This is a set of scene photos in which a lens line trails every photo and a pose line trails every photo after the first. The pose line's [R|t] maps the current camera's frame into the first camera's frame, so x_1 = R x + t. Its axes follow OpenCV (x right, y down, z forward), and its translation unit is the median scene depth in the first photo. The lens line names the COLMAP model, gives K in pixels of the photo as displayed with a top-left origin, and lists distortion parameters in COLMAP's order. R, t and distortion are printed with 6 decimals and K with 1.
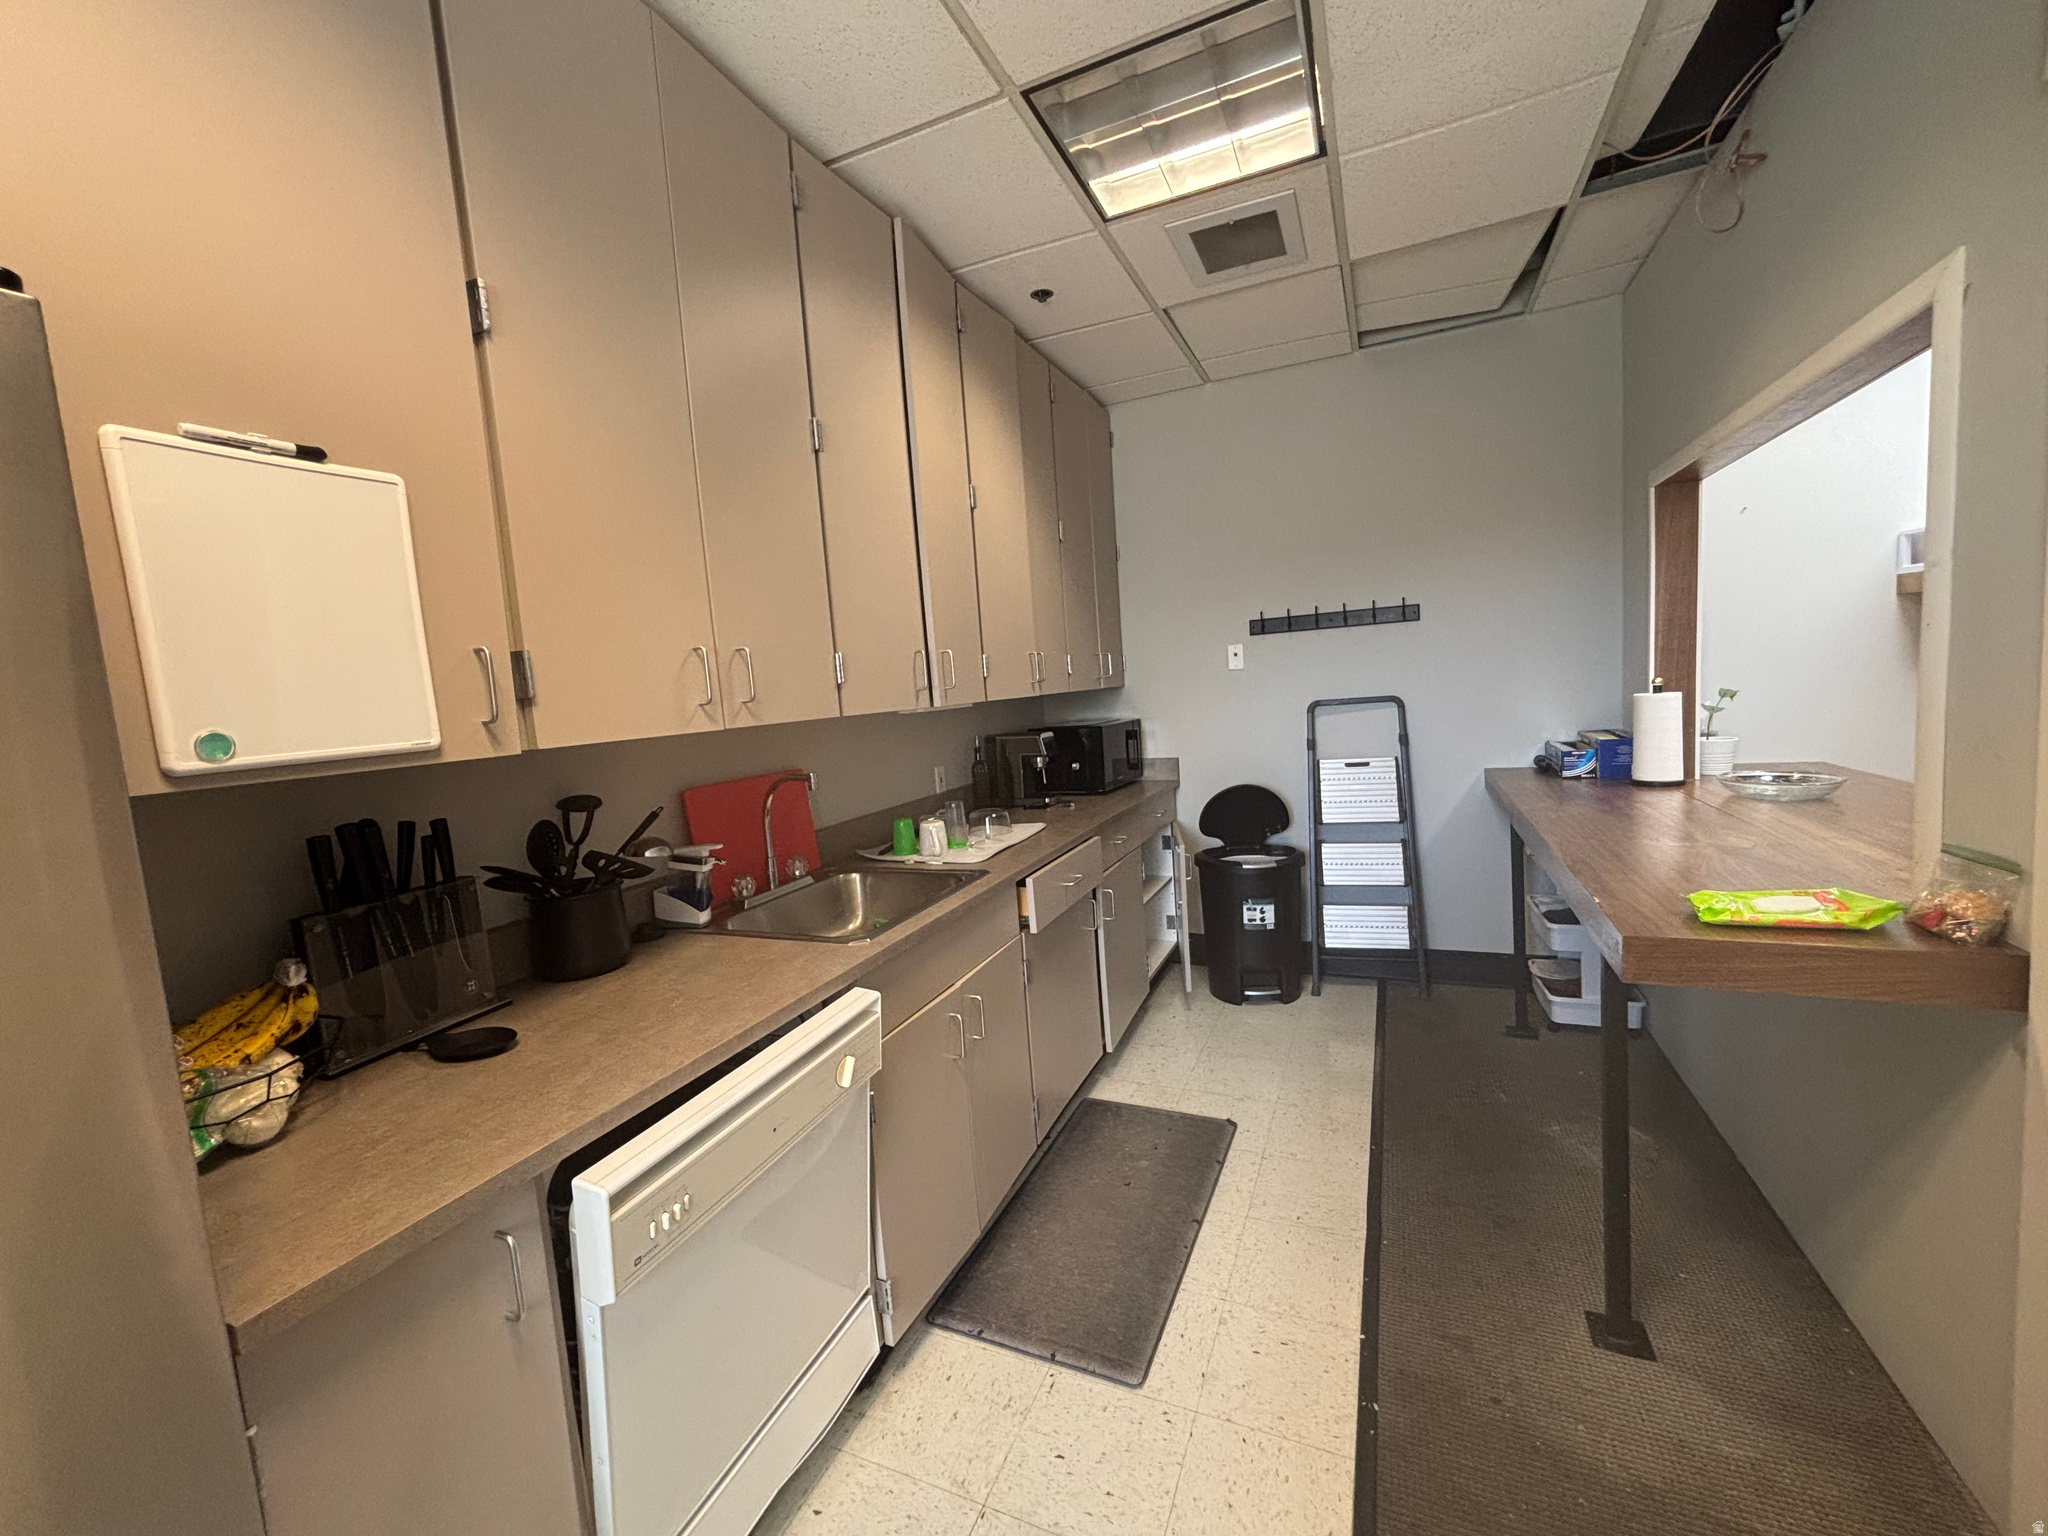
lens RADIAL K [[822.9, 0, 1022.4], [0, 822.9, 761.6], [0, 0, 1]] dist [-0.011638, 0.003735]
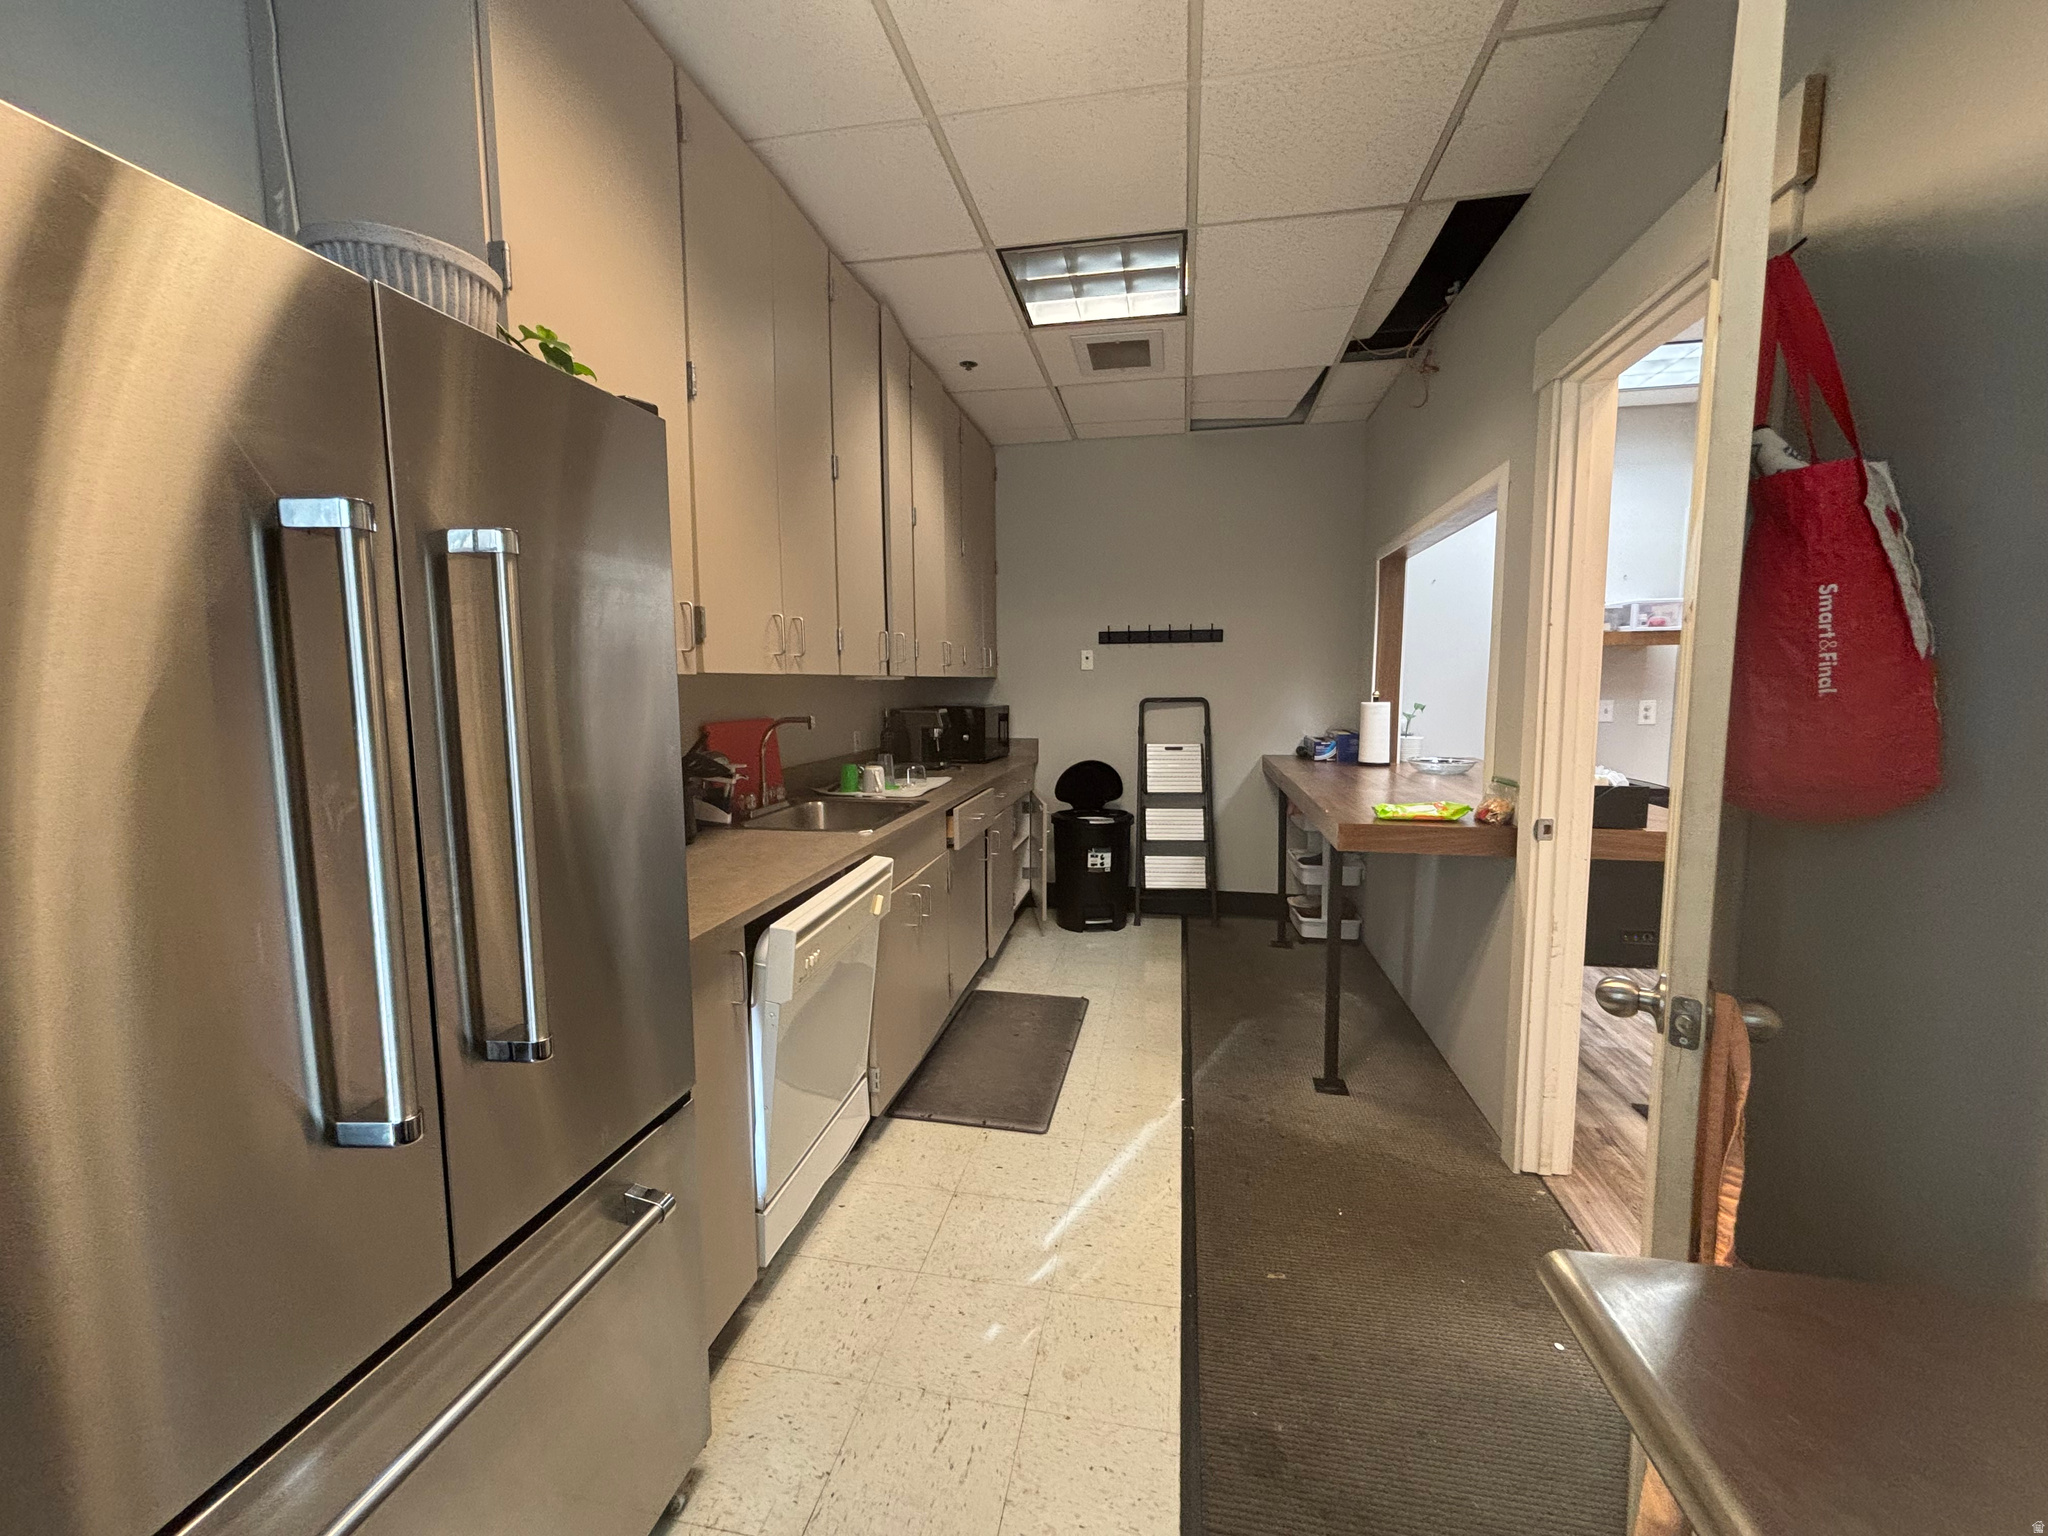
lens RADIAL K [[822.9, 0, 1021.1], [0, 822.9, 768.4], [0, 0, 1]] dist [-0.011638, 0.003735]
pose [[0.972113, 0.040254, 0.231031, -0.195148], [-0.040554, 0.999171, -0.003449, 0.075737], [-0.230978, -0.006016, 0.972940, -0.320573]]
